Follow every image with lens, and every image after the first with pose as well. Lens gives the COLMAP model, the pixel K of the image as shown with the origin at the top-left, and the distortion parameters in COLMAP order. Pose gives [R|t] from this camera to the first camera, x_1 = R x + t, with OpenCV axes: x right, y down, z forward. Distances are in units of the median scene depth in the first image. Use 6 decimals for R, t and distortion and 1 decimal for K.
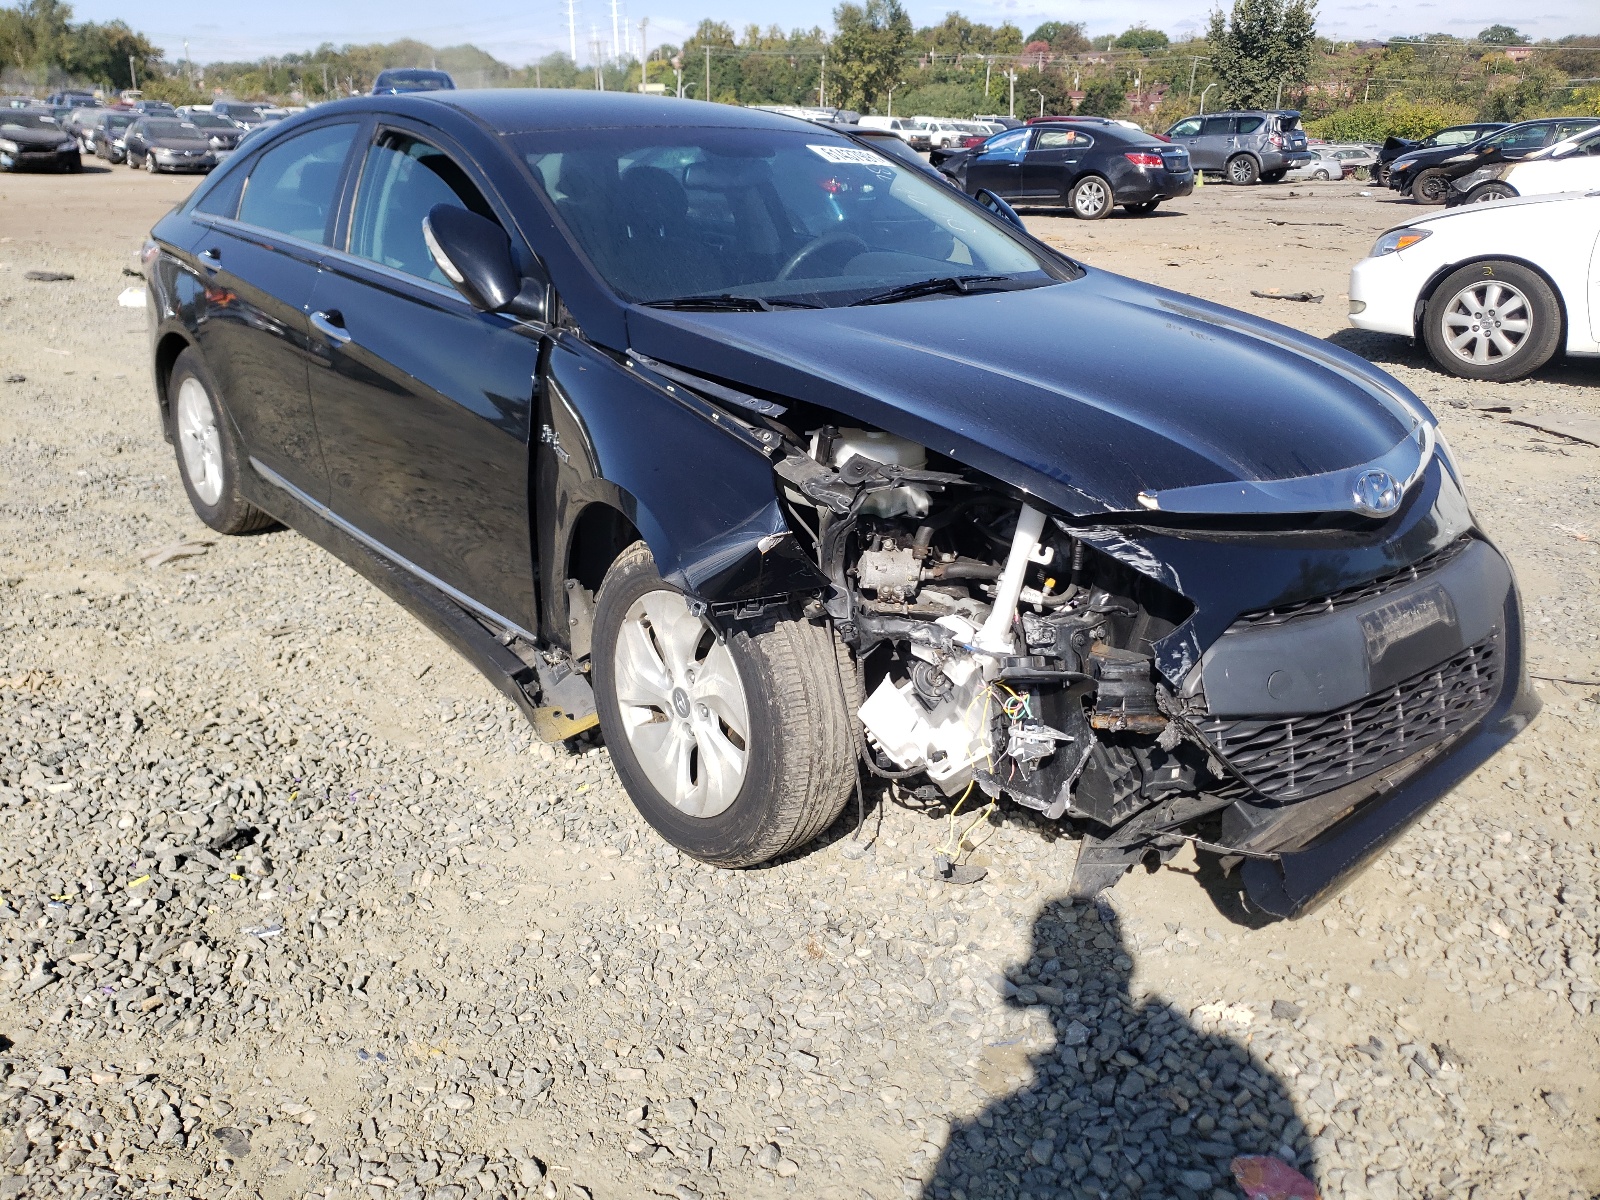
lens RADIAL K [[1376.4, 0, 800.0], [0, 1376.4, 600.0], [0, 0, 1]] dist [-0.023560, 0.077859]
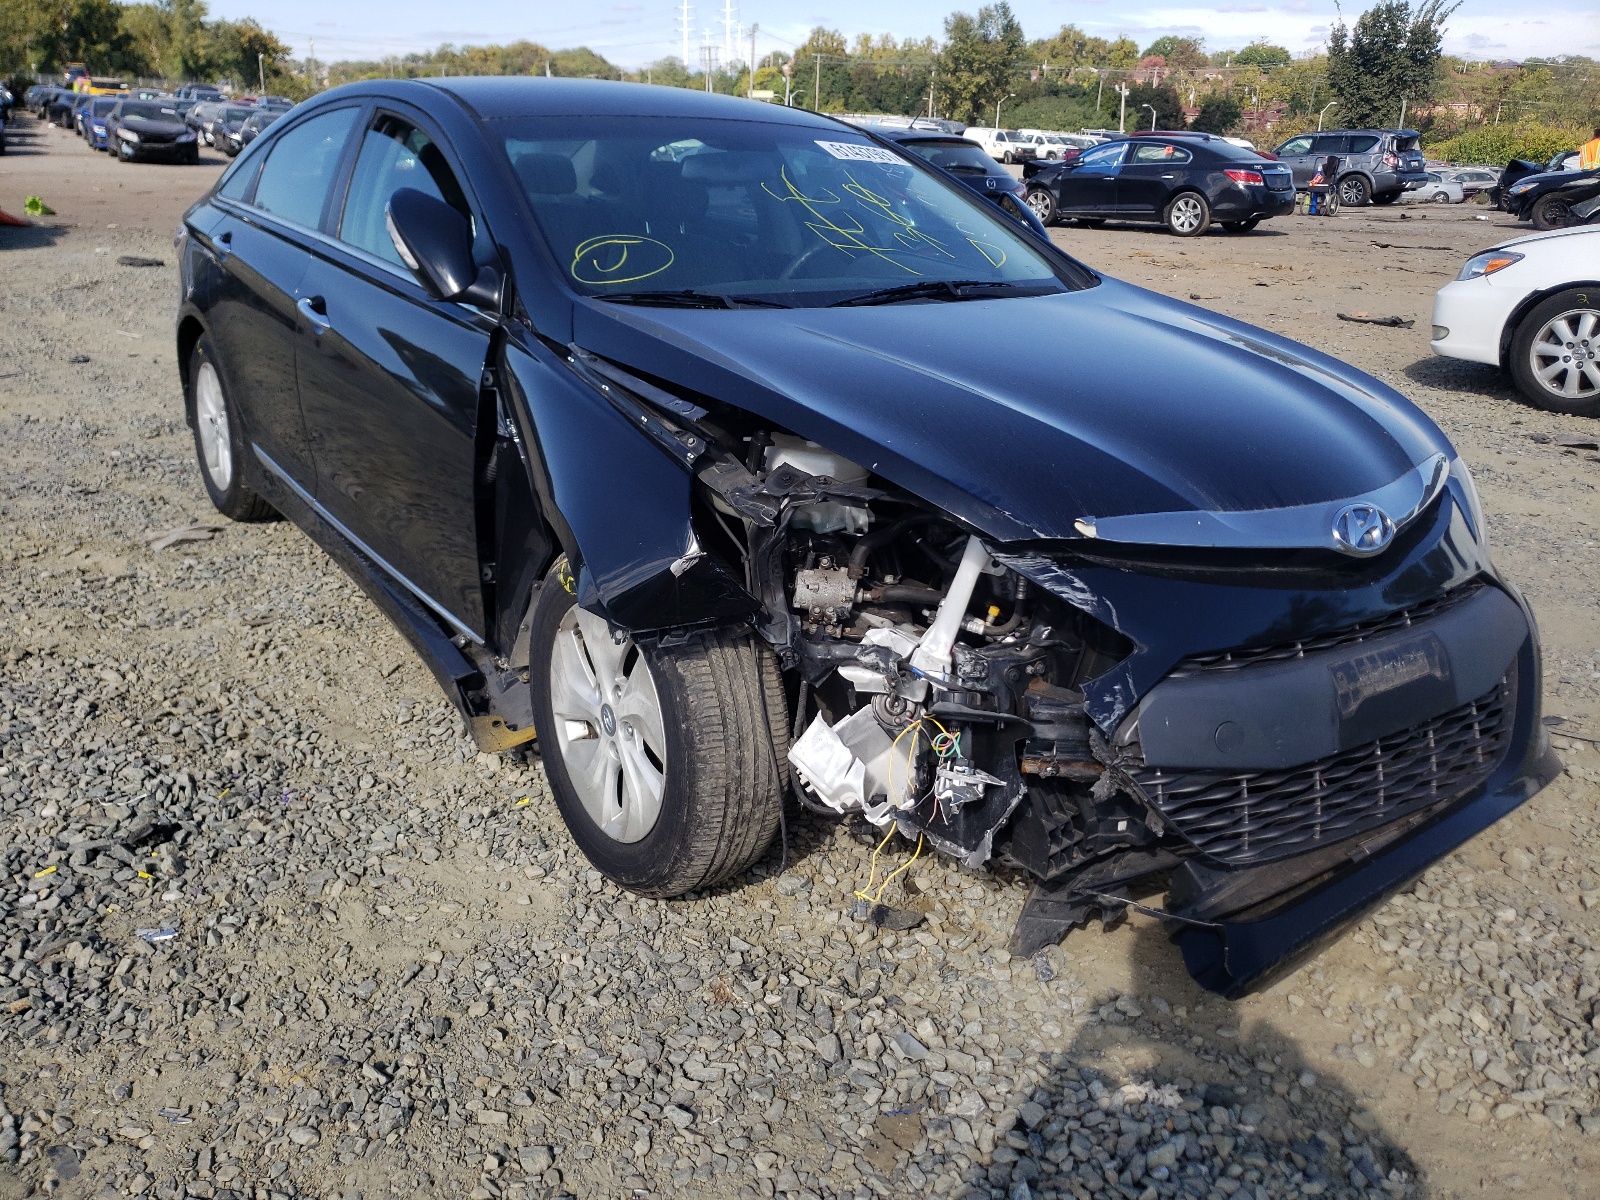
lens RADIAL K [[1376.4, 0, 800.0], [0, 1376.4, 600.0], [0, 0, 1]] dist [-0.023560, 0.077859]
pose [[0.996530, 0.047195, -0.068563, 0.098995], [-0.047634, 0.998853, -0.004770, -0.008358], [0.068259, 0.008020, 0.997635, 0.061222]]
